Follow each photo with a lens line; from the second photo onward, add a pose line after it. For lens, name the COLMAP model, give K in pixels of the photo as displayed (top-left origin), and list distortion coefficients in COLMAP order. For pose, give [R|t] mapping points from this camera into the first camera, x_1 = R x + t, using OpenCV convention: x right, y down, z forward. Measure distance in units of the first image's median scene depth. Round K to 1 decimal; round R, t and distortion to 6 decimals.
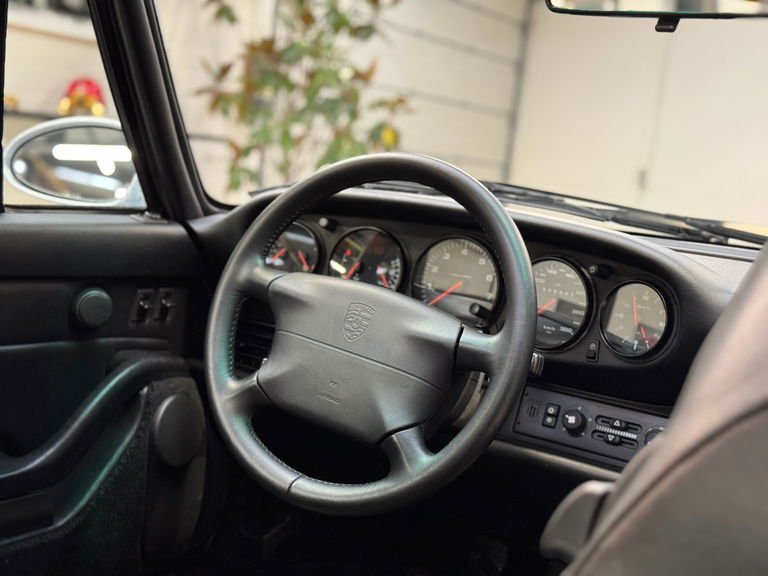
lens RADIAL K [[1065.8, 0, 384.0], [0, 1065.8, 288.0], [0, 0, 1]] dist [0.112692, -0.057757]
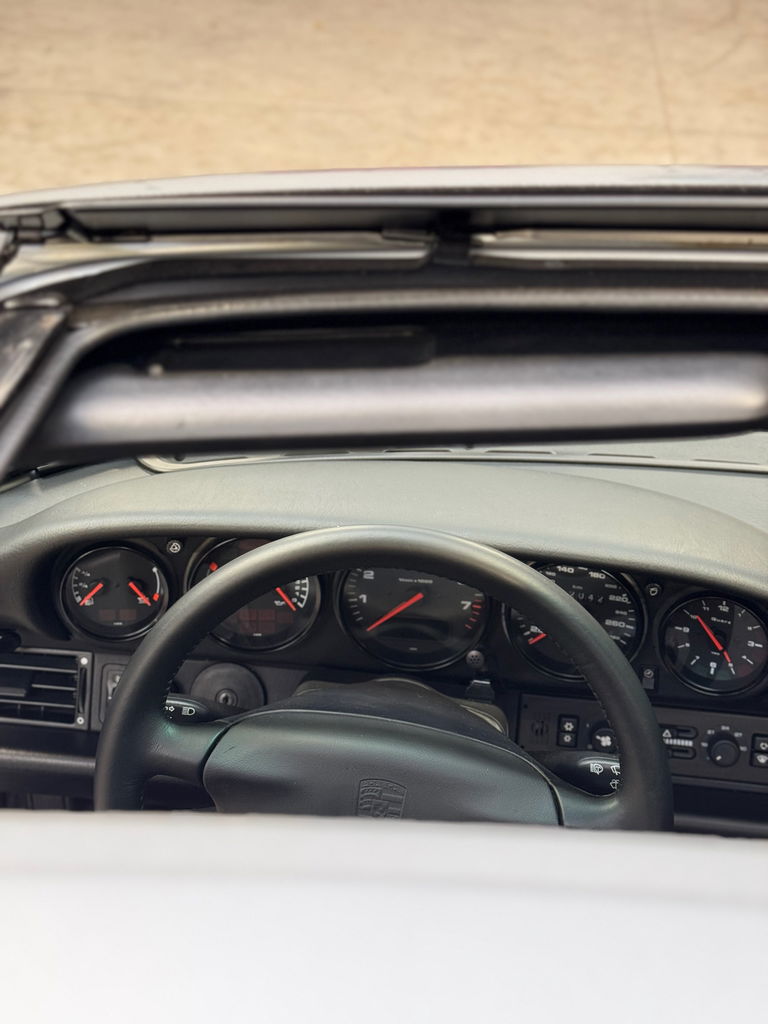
lens RADIAL K [[1421.0, 0, 384.0], [0, 1421.0, 512.0], [0, 0, 1]] dist [0.112692, -0.057757]
pose [[0.893994, -0.298941, 0.333781, -0.206882], [0.123652, 0.880581, 0.457479, -0.417812], [-0.430680, -0.367710, 0.824199, 0.288625]]
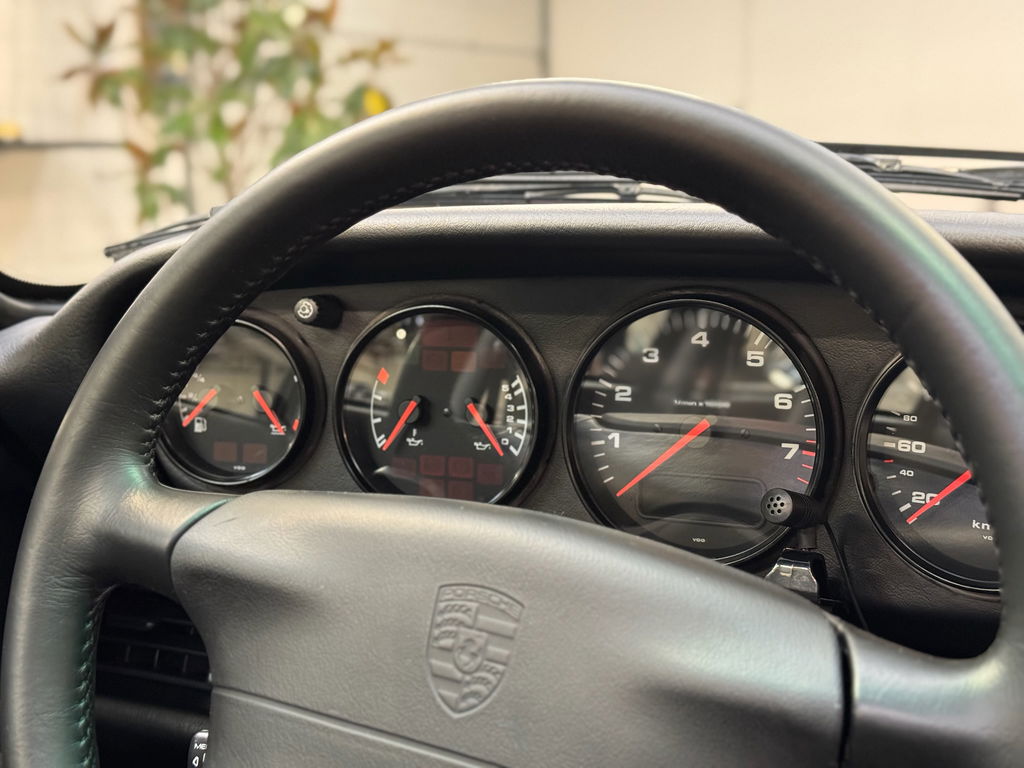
lens RADIAL K [[1421.0, 0, 512.0], [0, 1421.0, 384.0], [0, 0, 1]] dist [0.112692, -0.057757]
pose [[0.985487, -0.151237, 0.077090, -0.027182], [0.146843, 0.987349, 0.059831, -0.053382], [-0.085163, -0.047643, 0.995227, 0.480443]]
